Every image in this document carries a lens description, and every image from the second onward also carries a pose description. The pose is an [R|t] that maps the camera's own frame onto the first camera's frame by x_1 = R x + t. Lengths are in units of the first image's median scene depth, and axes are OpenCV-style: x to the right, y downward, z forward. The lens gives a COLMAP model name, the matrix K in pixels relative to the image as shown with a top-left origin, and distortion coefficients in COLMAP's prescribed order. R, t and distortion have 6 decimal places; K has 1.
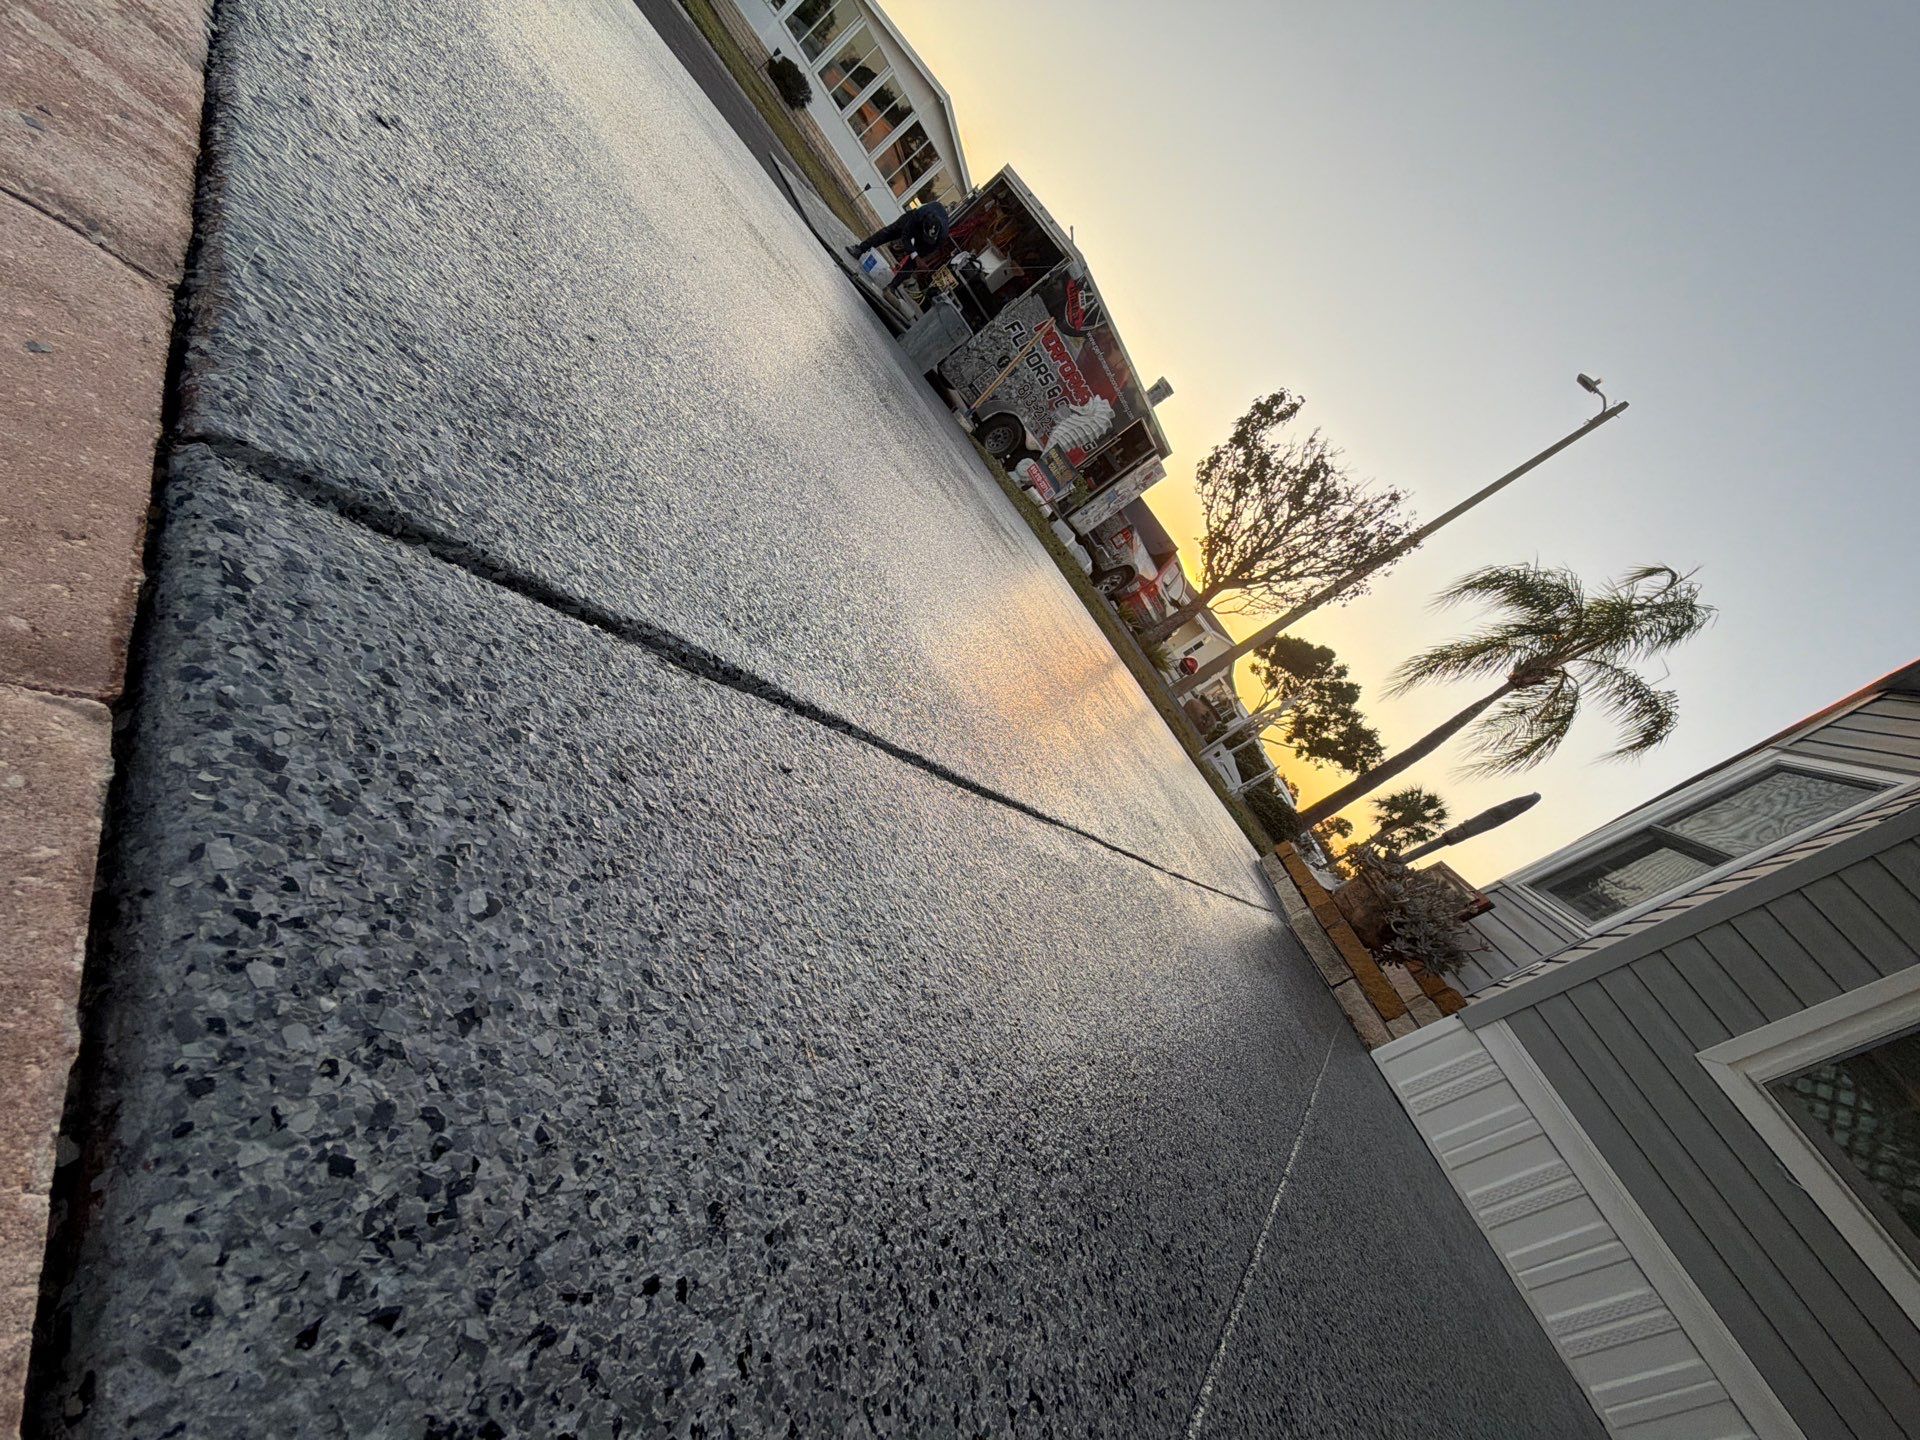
lens RADIAL K [[766.2, 0, 964.1], [0, 766.2, 724.3], [0, 0, 1]] dist [-0.001783, 0.000896]
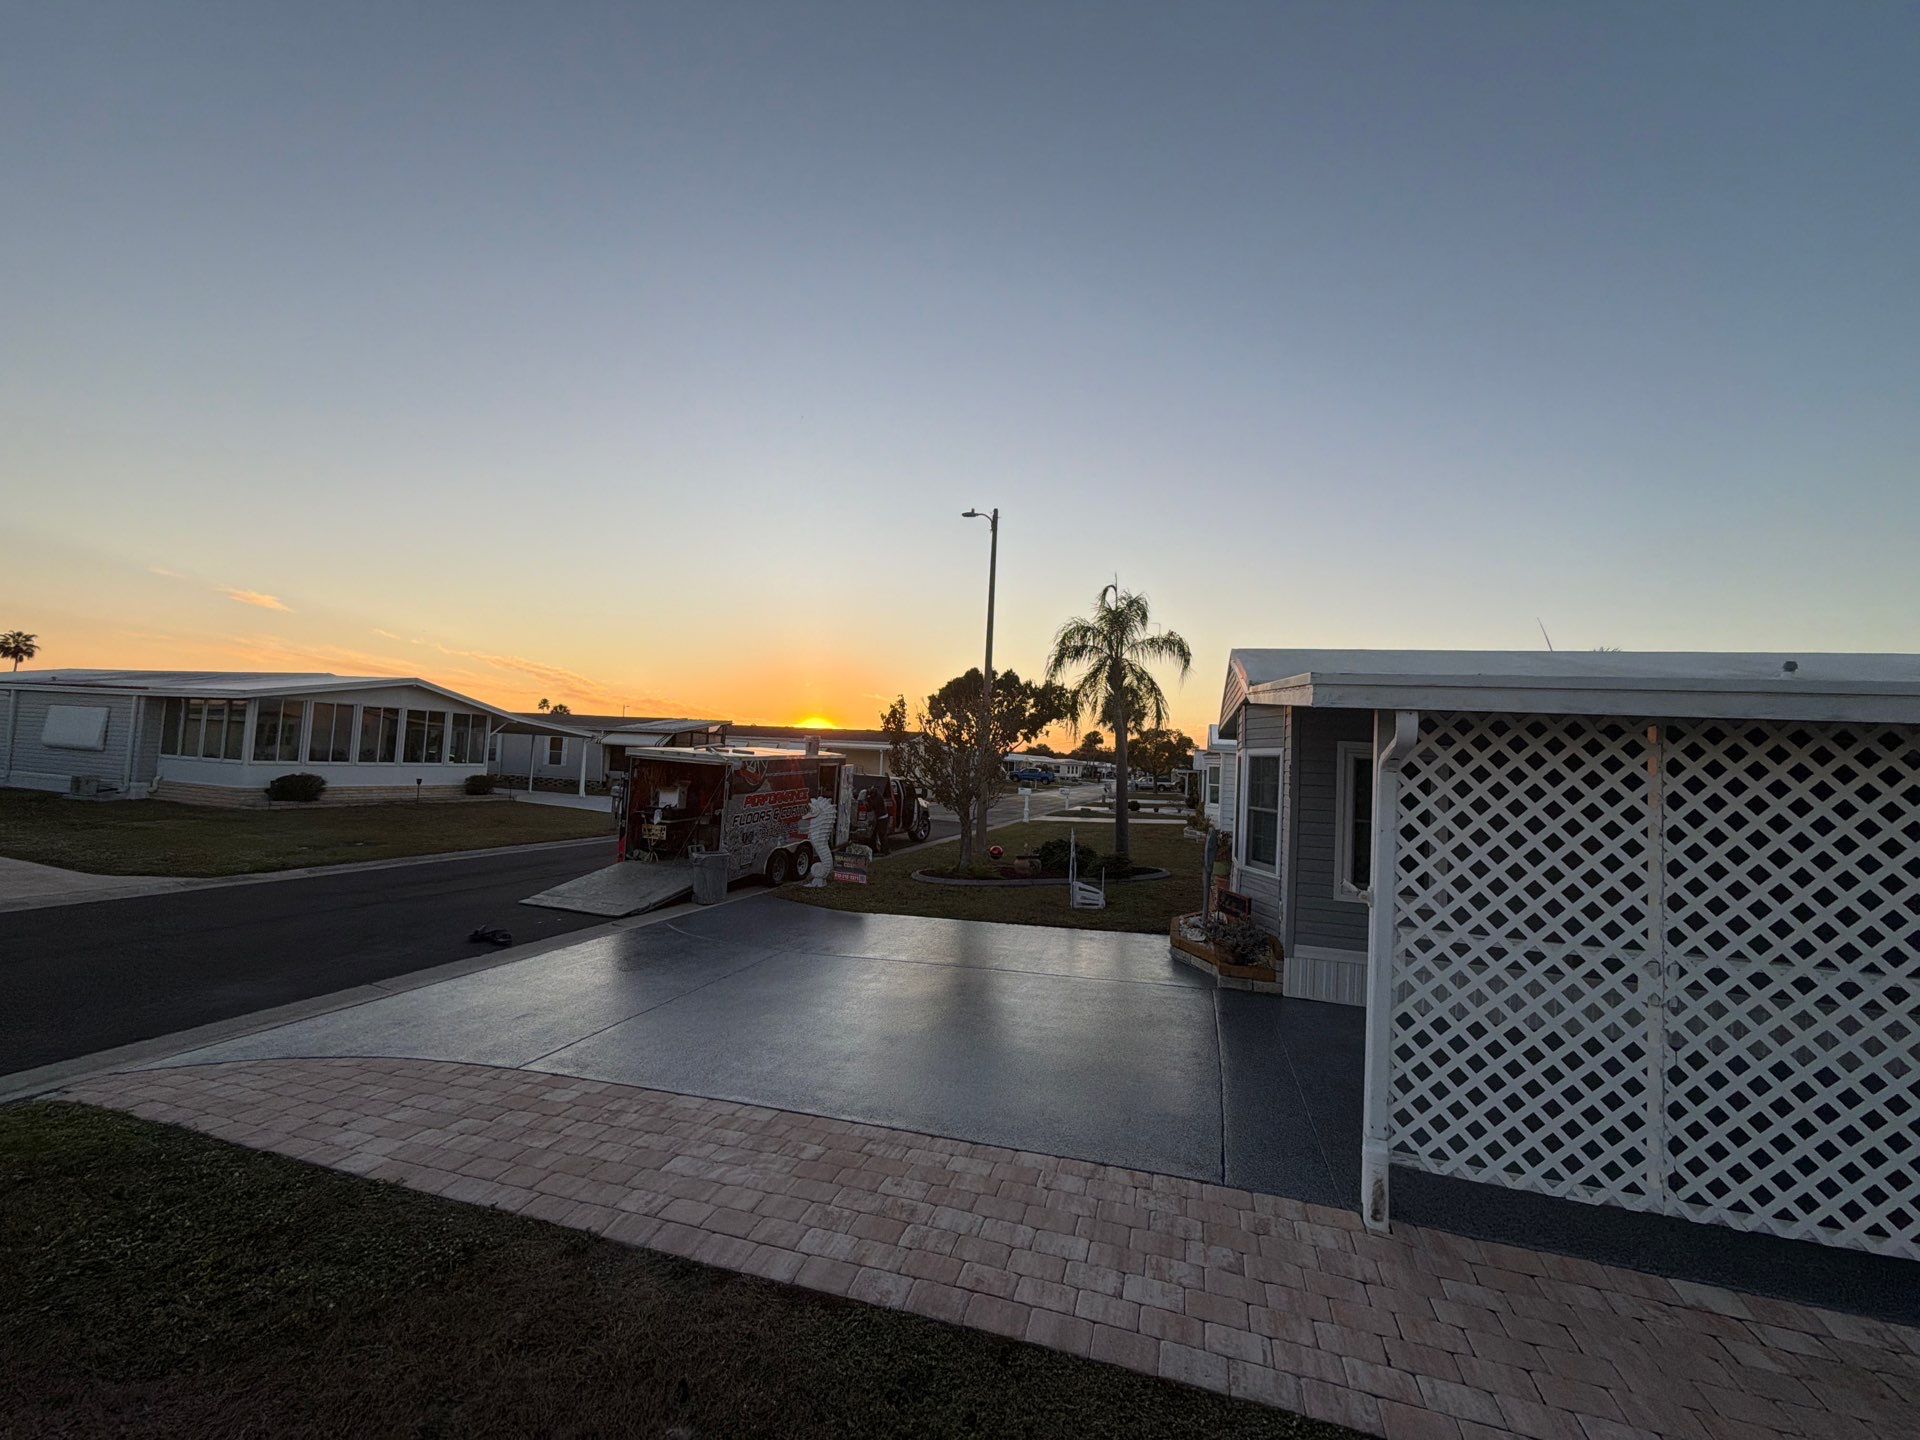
lens RADIAL K [[766.2, 0, 964.1], [0, 766.2, 715.9], [0, 0, 1]] dist [-0.001783, 0.000896]
pose [[0.549702, -0.750237, 0.367387, -0.066824], [0.811026, 0.584684, -0.019519, -0.247389], [-0.200161, 0.308690, 0.929863, -0.375971]]
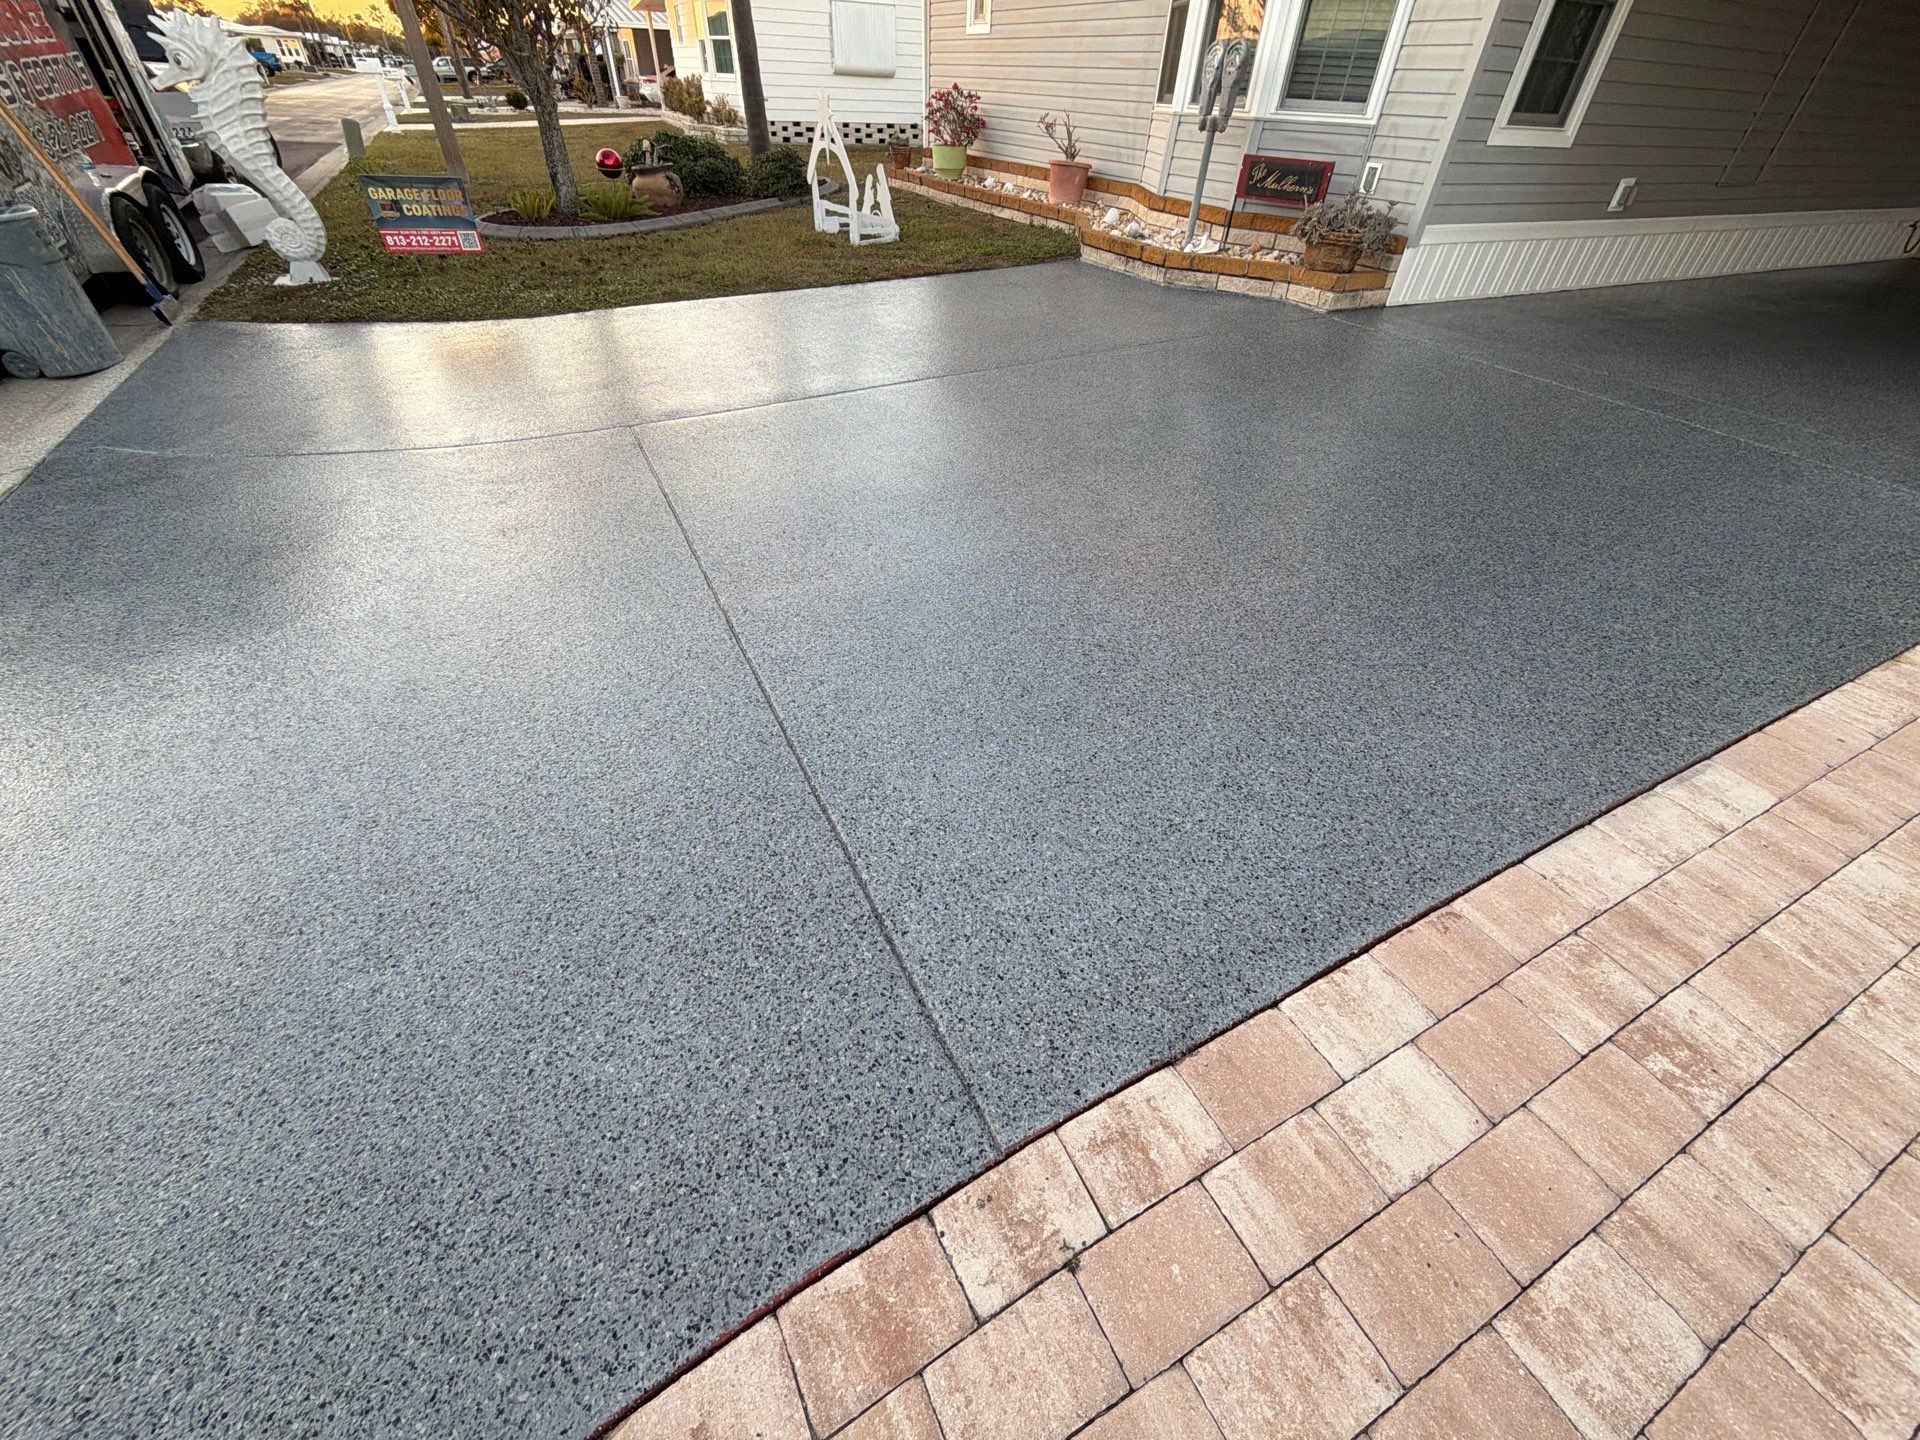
lens RADIAL K [[766.2, 0, 927.0], [0, 766.2, 753.1], [0, 0, 1]] dist [-0.001783, 0.000896]
pose [[0.164069, -0.983248, -0.079404, -0.166595], [0.562829, 0.027201, 0.826126, -0.505589], [-0.810127, -0.180232, 0.557863, 0.209366]]
